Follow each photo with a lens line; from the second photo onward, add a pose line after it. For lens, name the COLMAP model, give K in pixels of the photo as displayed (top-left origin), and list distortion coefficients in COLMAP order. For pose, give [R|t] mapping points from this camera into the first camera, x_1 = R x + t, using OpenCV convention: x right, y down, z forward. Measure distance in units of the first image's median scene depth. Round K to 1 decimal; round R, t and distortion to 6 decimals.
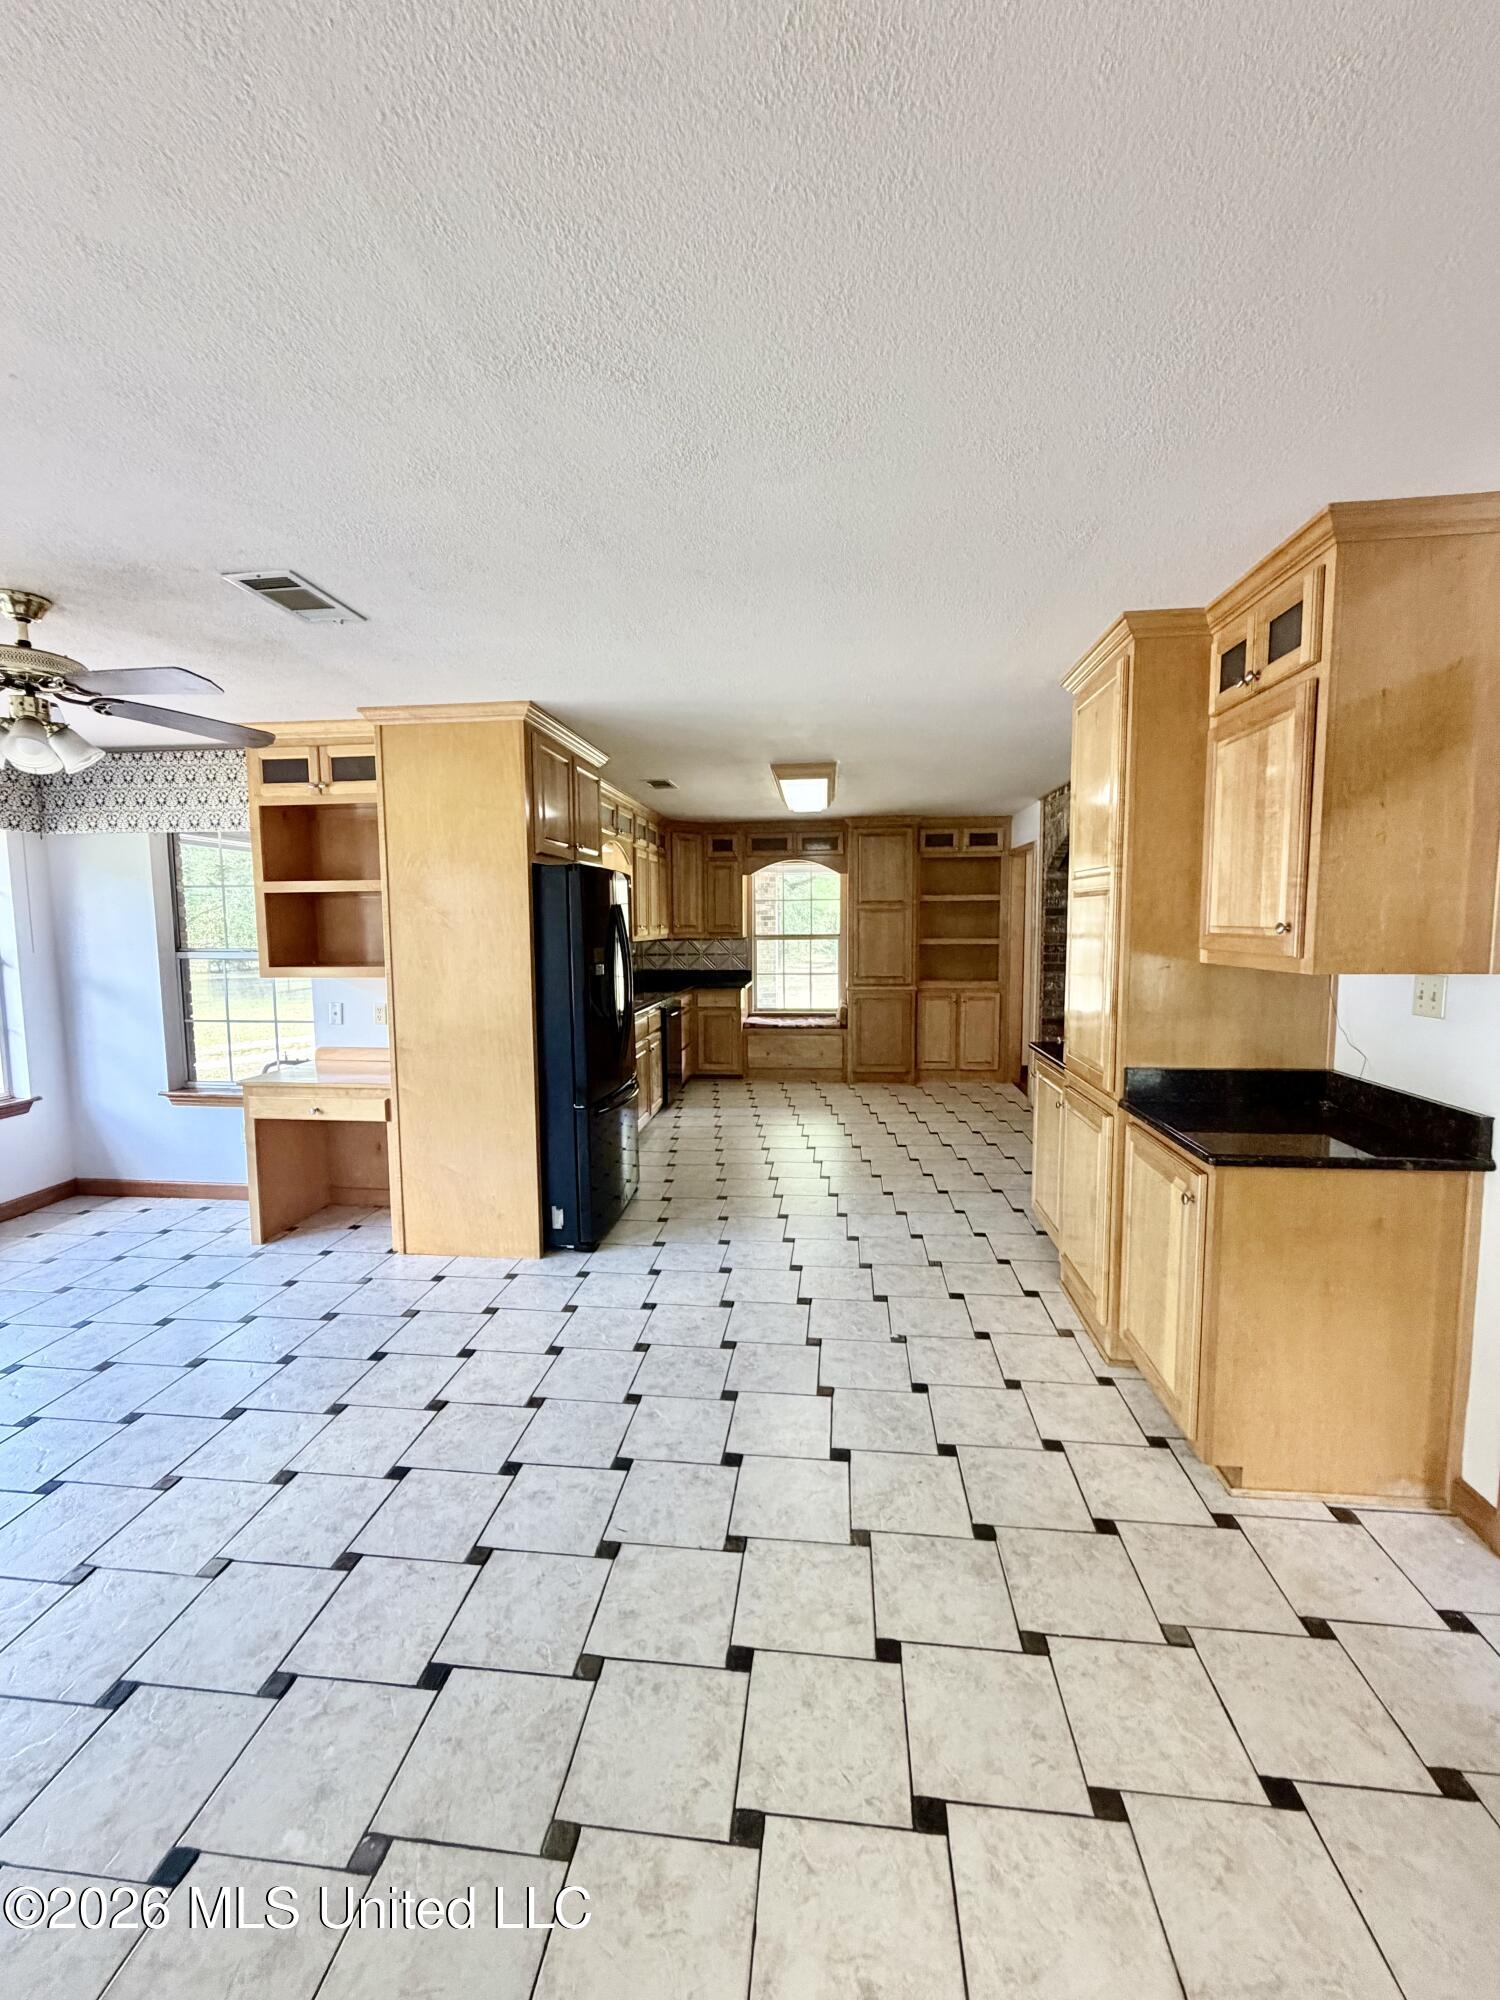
lens RADIAL K [[796.0, 0, 746.9], [0, 796.0, 993.6], [0, 0, 1]] dist [-0.001193, 0.000238]
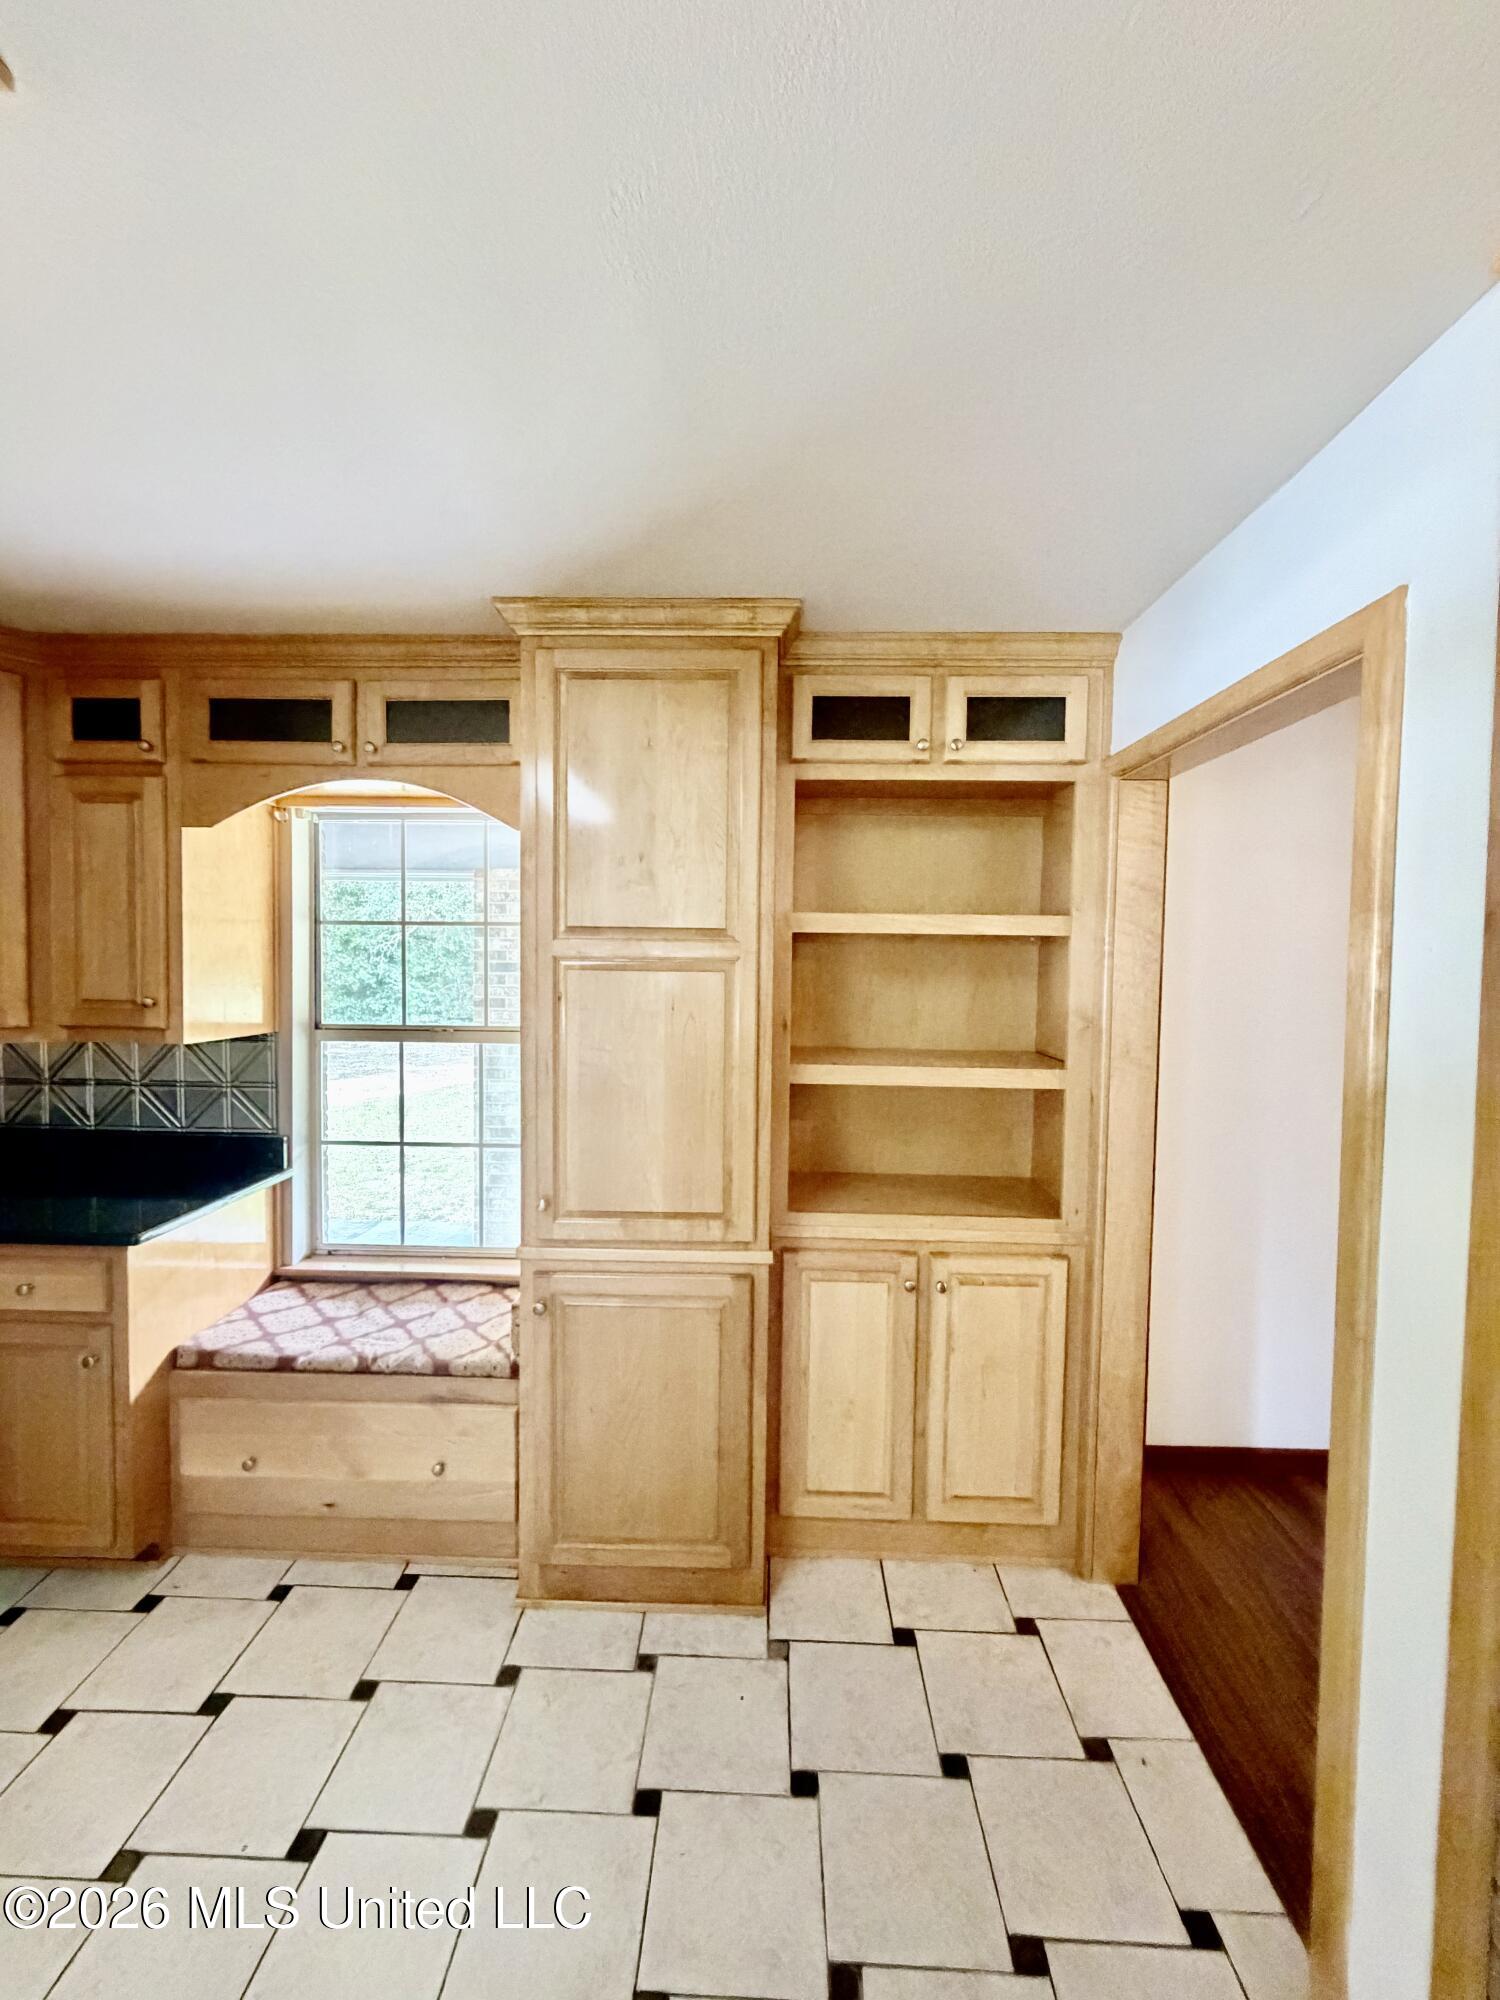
lens RADIAL K [[796.0, 0, 748.0], [0, 796.0, 988.7], [0, 0, 1]] dist [-0.001193, 0.000238]
pose [[0.995806, 0.017349, 0.089835, 0.341149], [-0.012826, 0.998632, -0.050683, -0.156825], [-0.090591, 0.049318, 0.994666, 1.392959]]
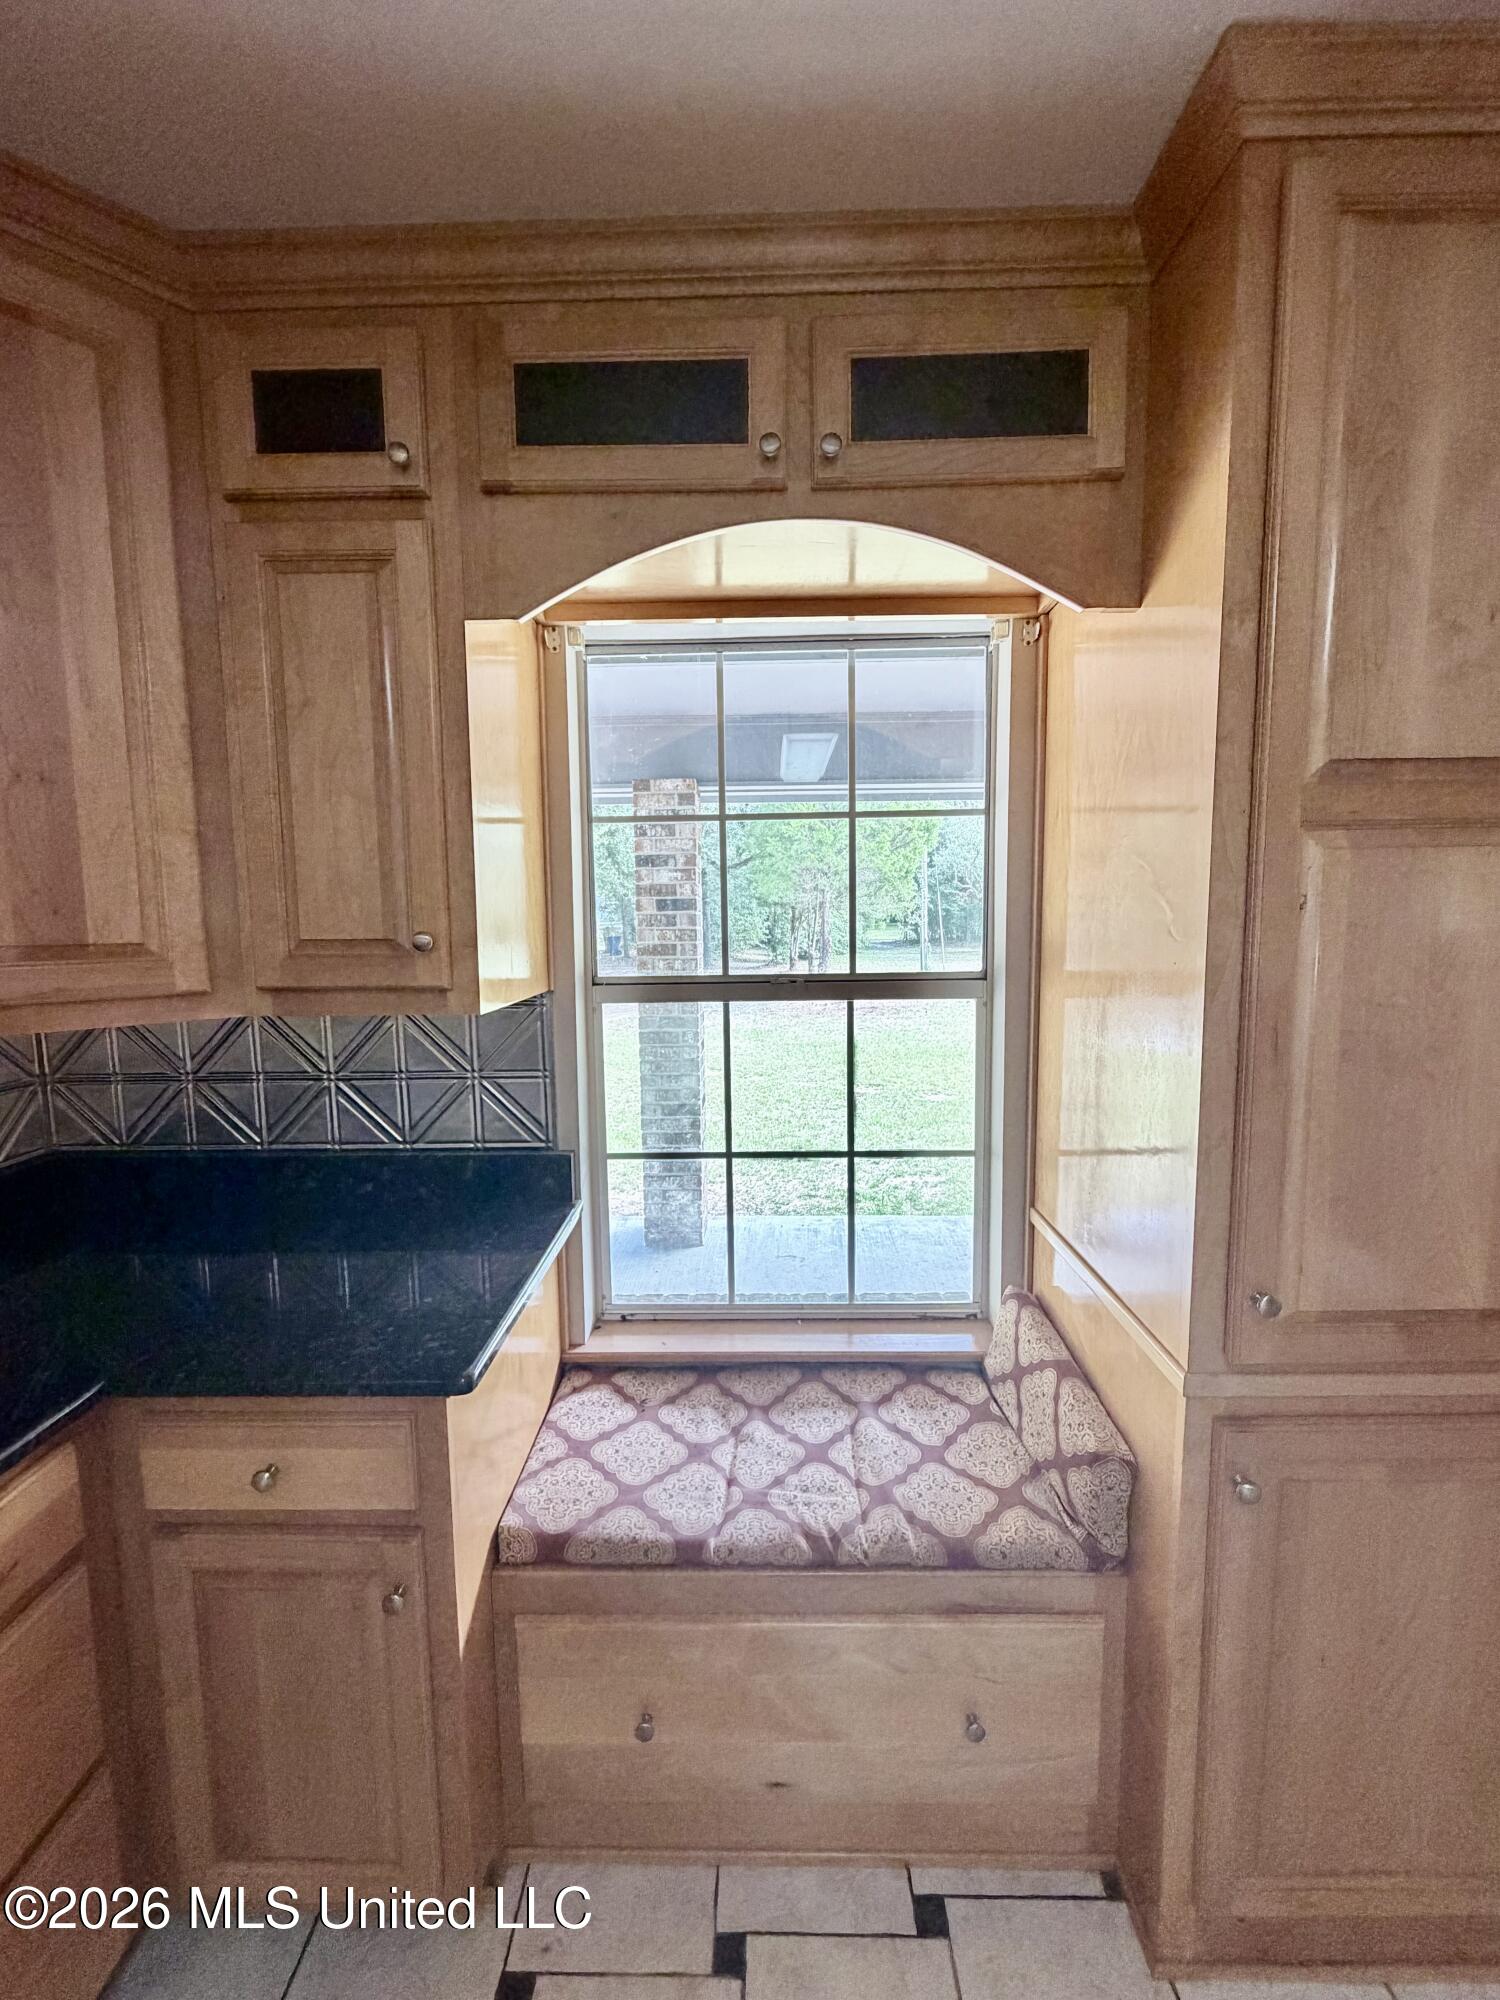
lens RADIAL K [[796.0, 0, 753.3], [0, 796.0, 992.8], [0, 0, 1]] dist [-0.001193, 0.000238]
pose [[0.995162, -0.012989, 0.097386, 0.070402], [0.011860, 0.999856, 0.012165, -0.152576], [-0.097530, -0.010951, 0.995172, 1.664617]]
